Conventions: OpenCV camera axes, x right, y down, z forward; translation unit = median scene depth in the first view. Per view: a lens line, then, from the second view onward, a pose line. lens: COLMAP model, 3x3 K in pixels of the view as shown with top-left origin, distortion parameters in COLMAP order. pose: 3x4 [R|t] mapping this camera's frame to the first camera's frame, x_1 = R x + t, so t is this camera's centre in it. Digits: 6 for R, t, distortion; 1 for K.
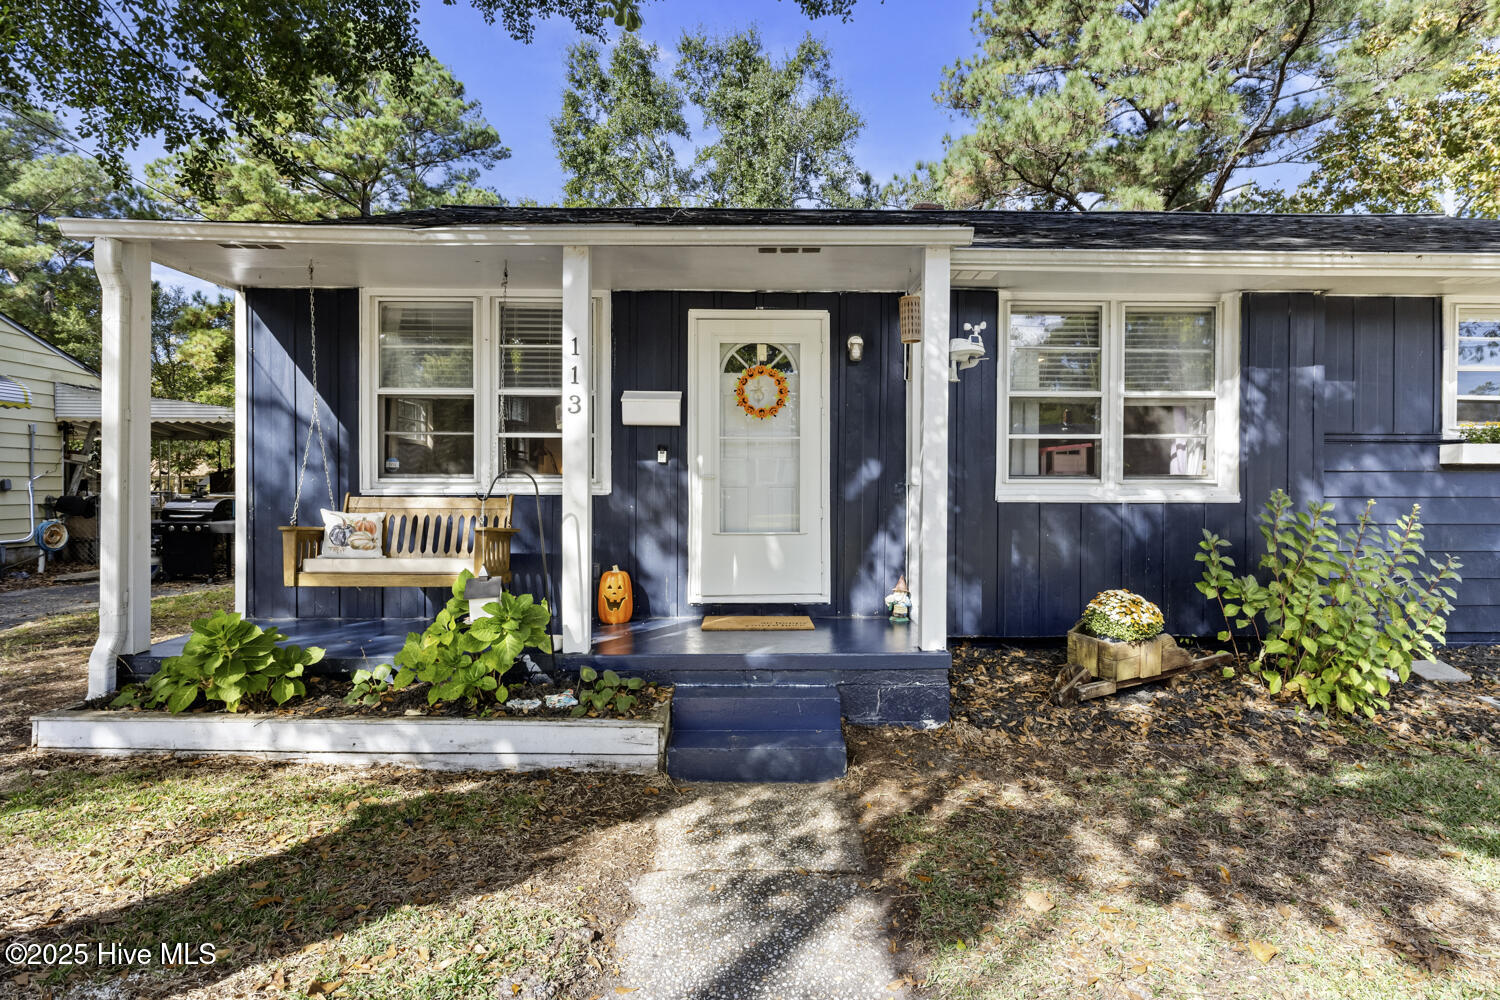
lens RADIAL K [[750.0, 0, 764.3], [0, 750.0, 498.8], [0, 0, 1]] dist [-0.003340, 0.000226]
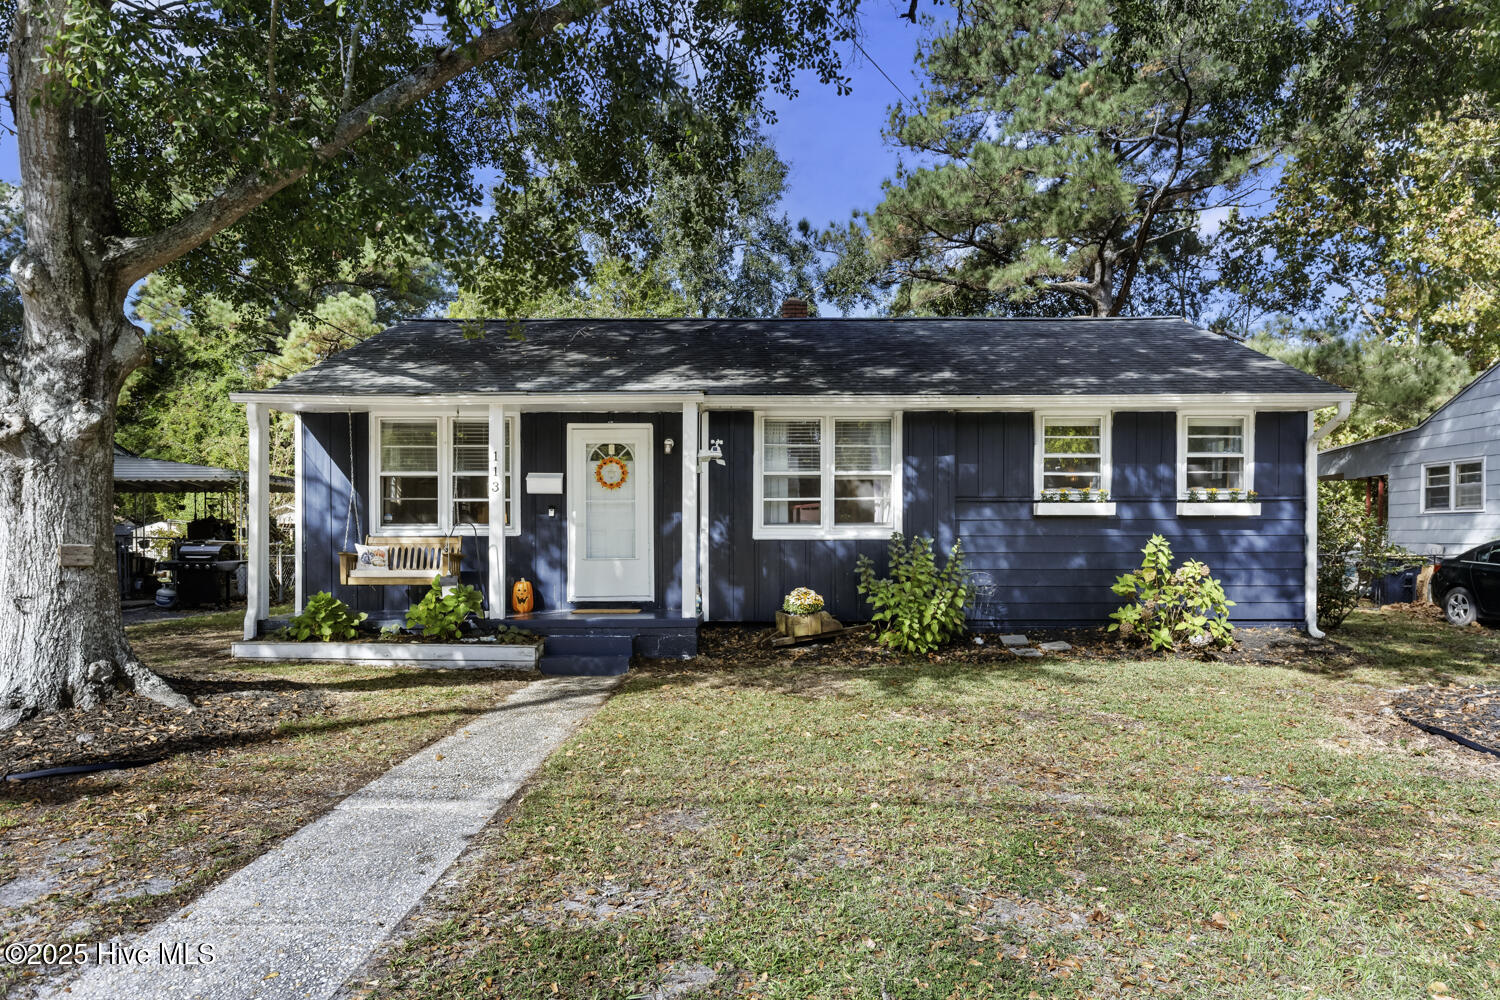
lens RADIAL K [[964.8, 0, 759.4], [0, 964.8, 543.1], [0, 0, 1]] dist [0.002972, -0.001522]
pose [[0.999945, -0.003648, -0.009880, 0.345419], [0.003566, 0.999959, -0.008329, 0.030634], [0.009910, 0.008293, 0.999917, -1.129158]]
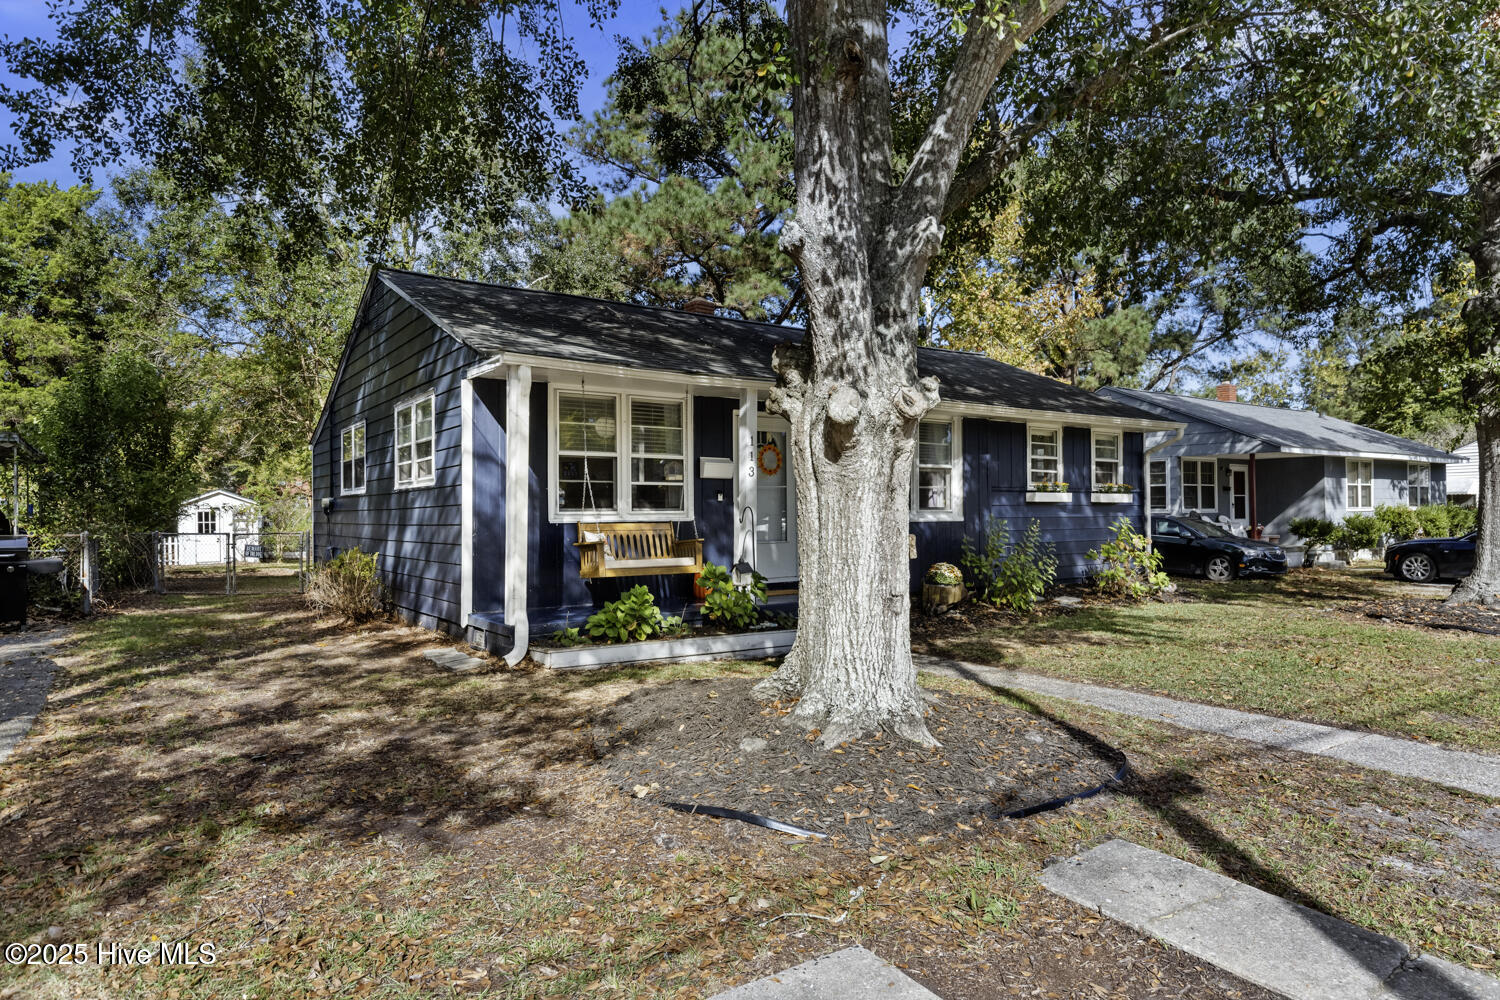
lens RADIAL K [[896.3, 0, 755.7], [0, 896.3, 506.9], [0, 0, 1]] dist [-0.002733, 0.000194]
pose [[0.825496, -0.003099, 0.564399, -1.200699], [0.017575, 0.999641, -0.020217, 0.006196], [-0.564134, 0.026608, 0.825255, -0.681193]]
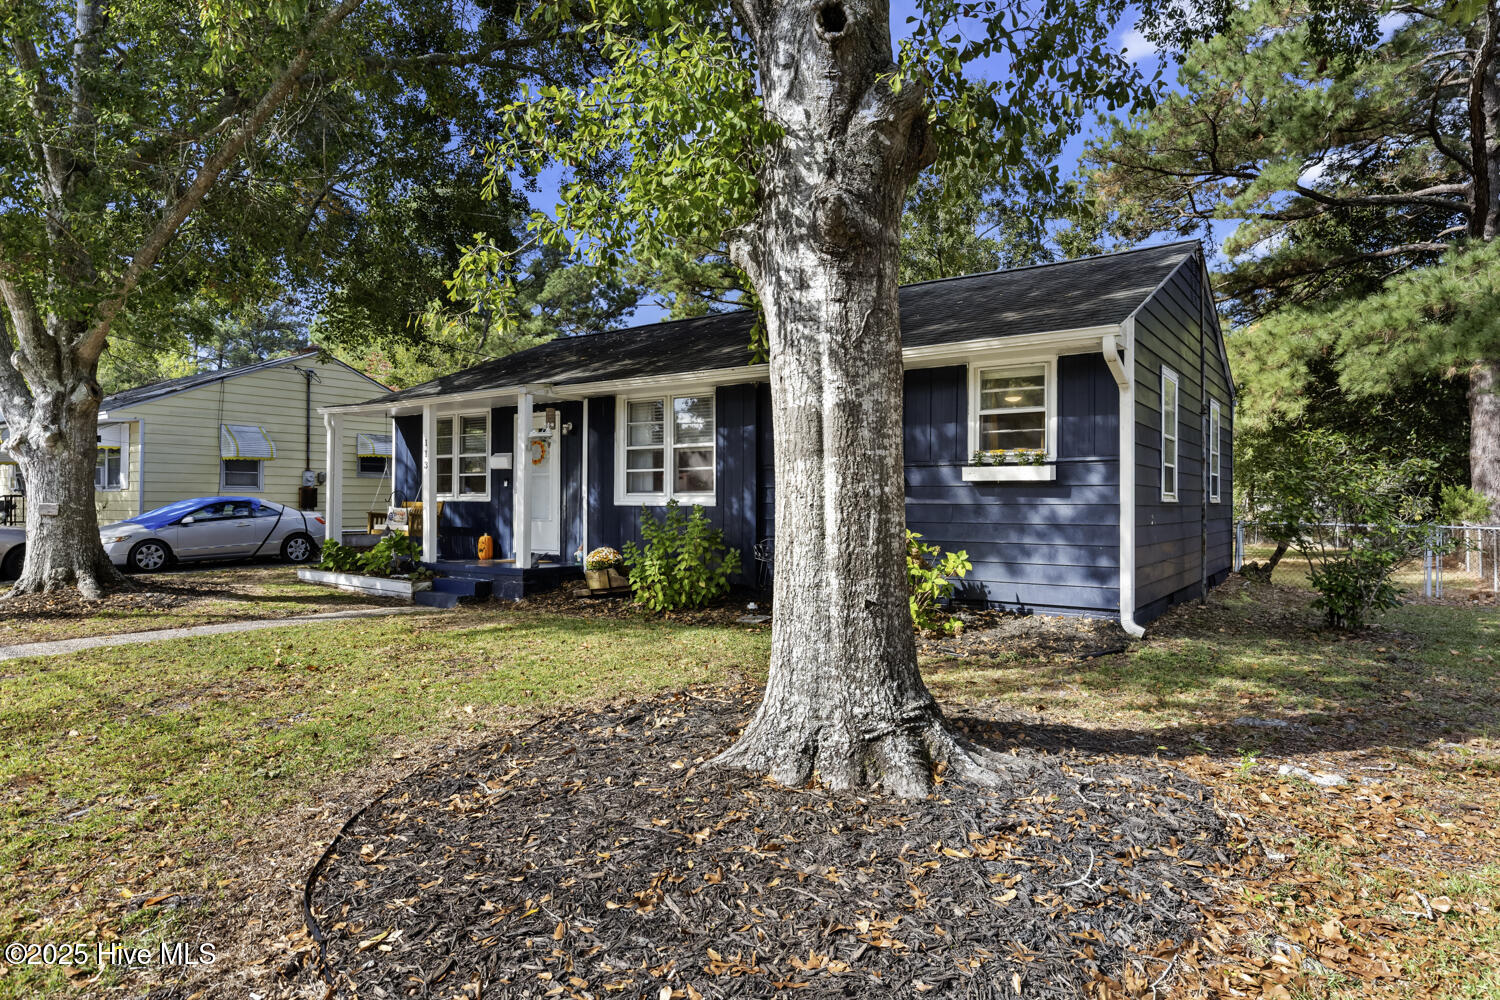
lens RADIAL K [[896.3, 0, 763.3], [0, 896.3, 499.1], [0, 0, 1]] dist [-0.002733, 0.000194]
pose [[0.804830, -0.001126, -0.593504, 1.987650], [-0.011845, 0.999769, -0.017959, 0.026419], [0.593387, 0.021484, 0.804630, -0.622639]]
